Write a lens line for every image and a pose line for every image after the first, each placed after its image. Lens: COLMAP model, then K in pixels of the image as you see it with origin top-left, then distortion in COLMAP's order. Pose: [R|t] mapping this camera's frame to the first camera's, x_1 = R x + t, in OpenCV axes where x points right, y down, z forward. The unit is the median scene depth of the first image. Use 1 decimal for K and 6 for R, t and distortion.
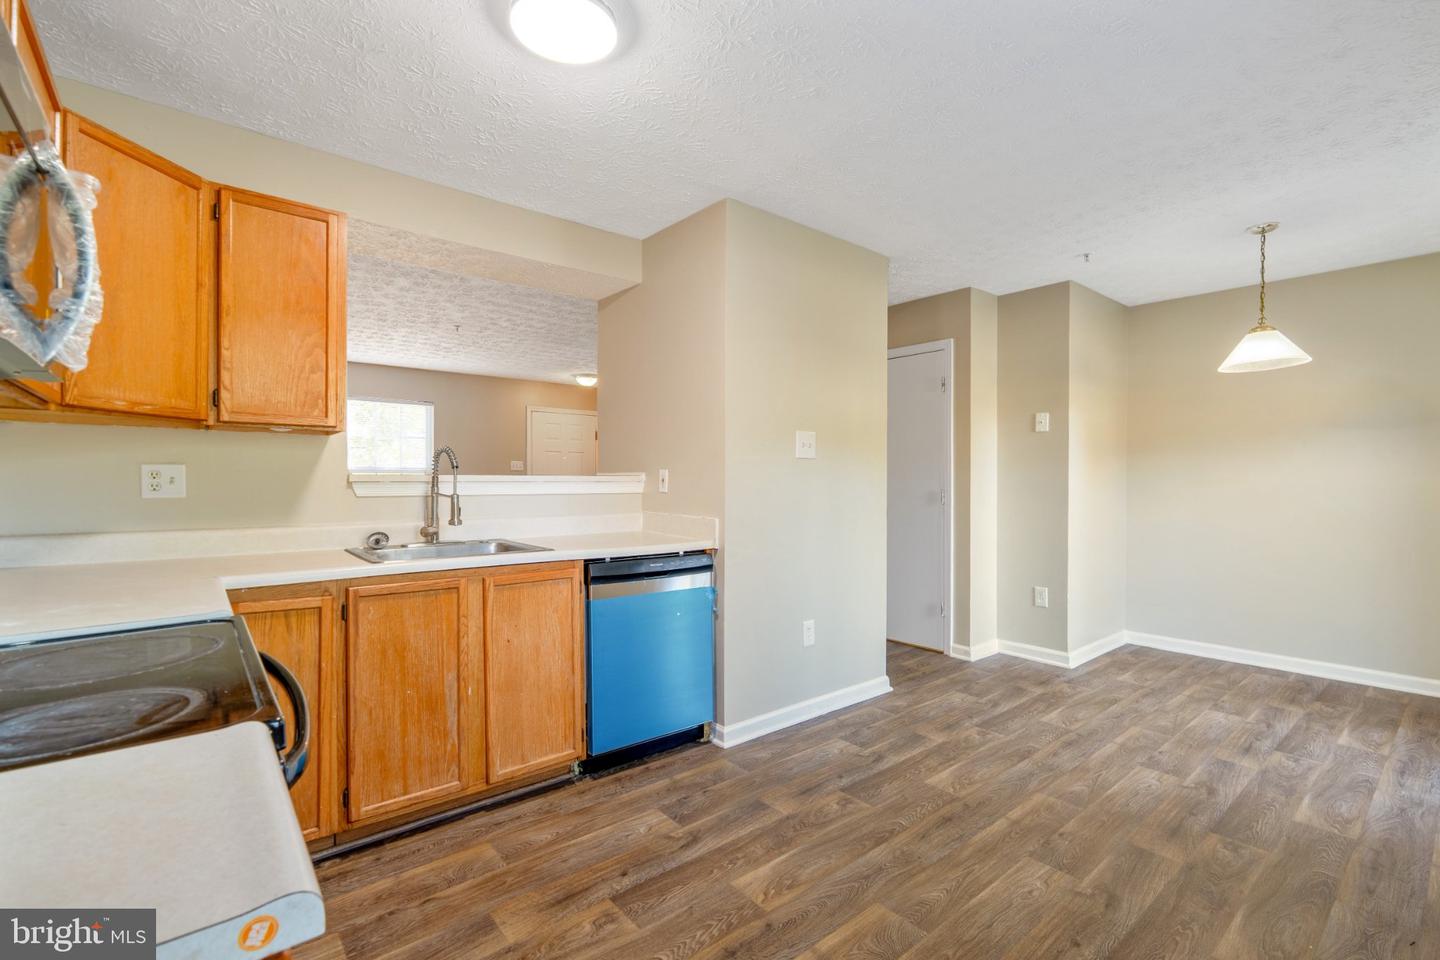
lens RADIAL K [[651.9, 0, 732.6], [0, 651.9, 468.5], [0, 0, 1]] dist [-0.004634, 0.002085]
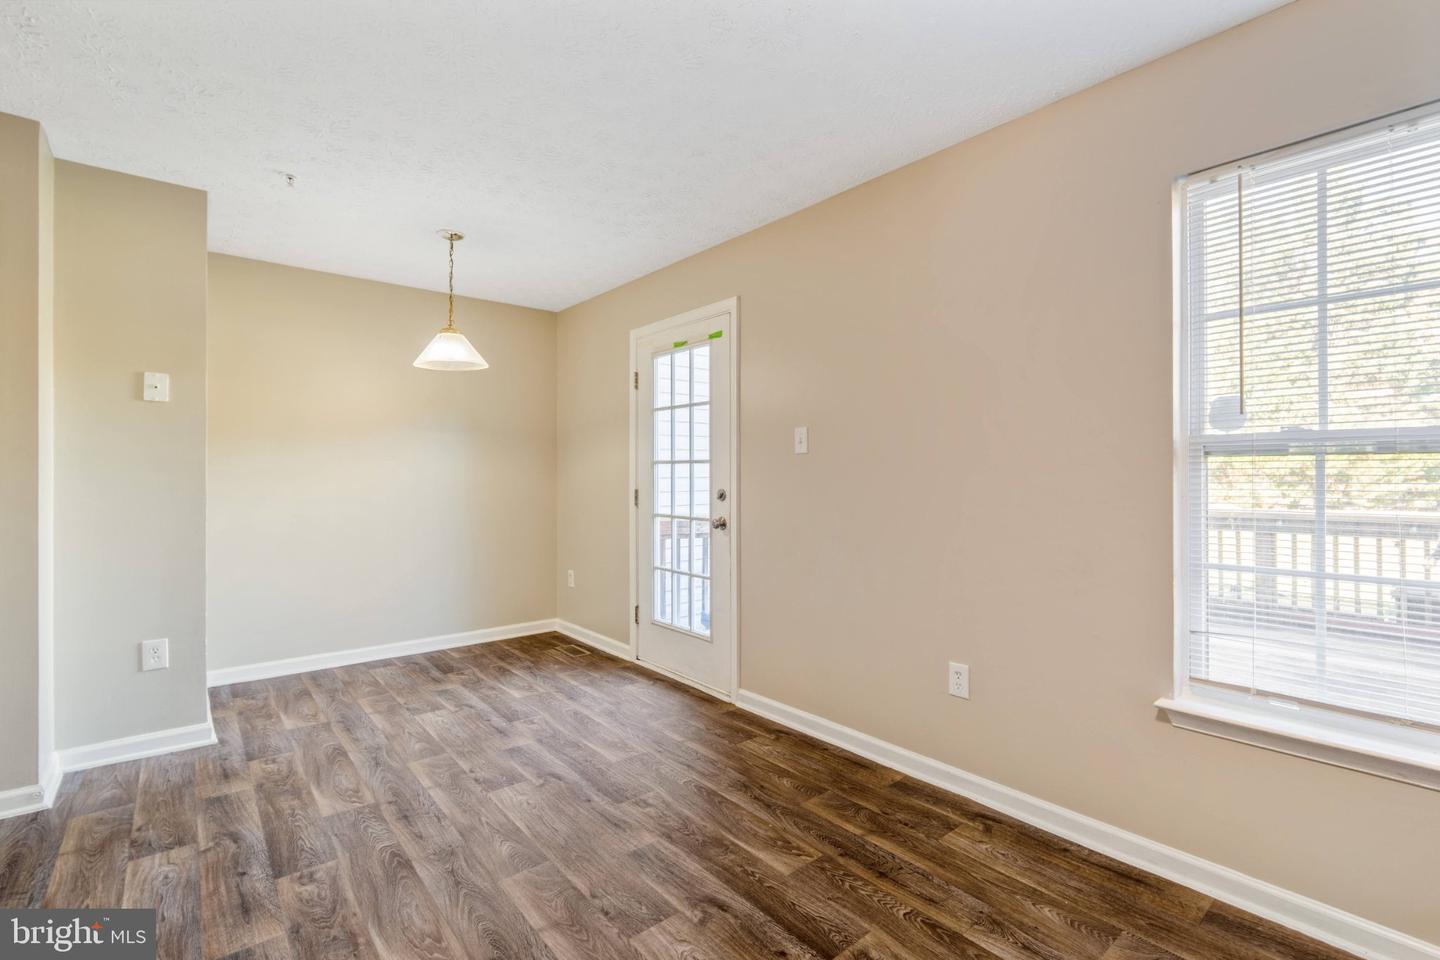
lens RADIAL K [[651.9, 0, 728.1], [0, 651.9, 456.0], [0, 0, 1]] dist [-0.004634, 0.002085]
pose [[0.003015, 0.028833, 0.999580, -0.242368], [-0.016147, 0.999455, -0.028781, 0.011662], [-0.999865, -0.016053, 0.003479, 0.576383]]
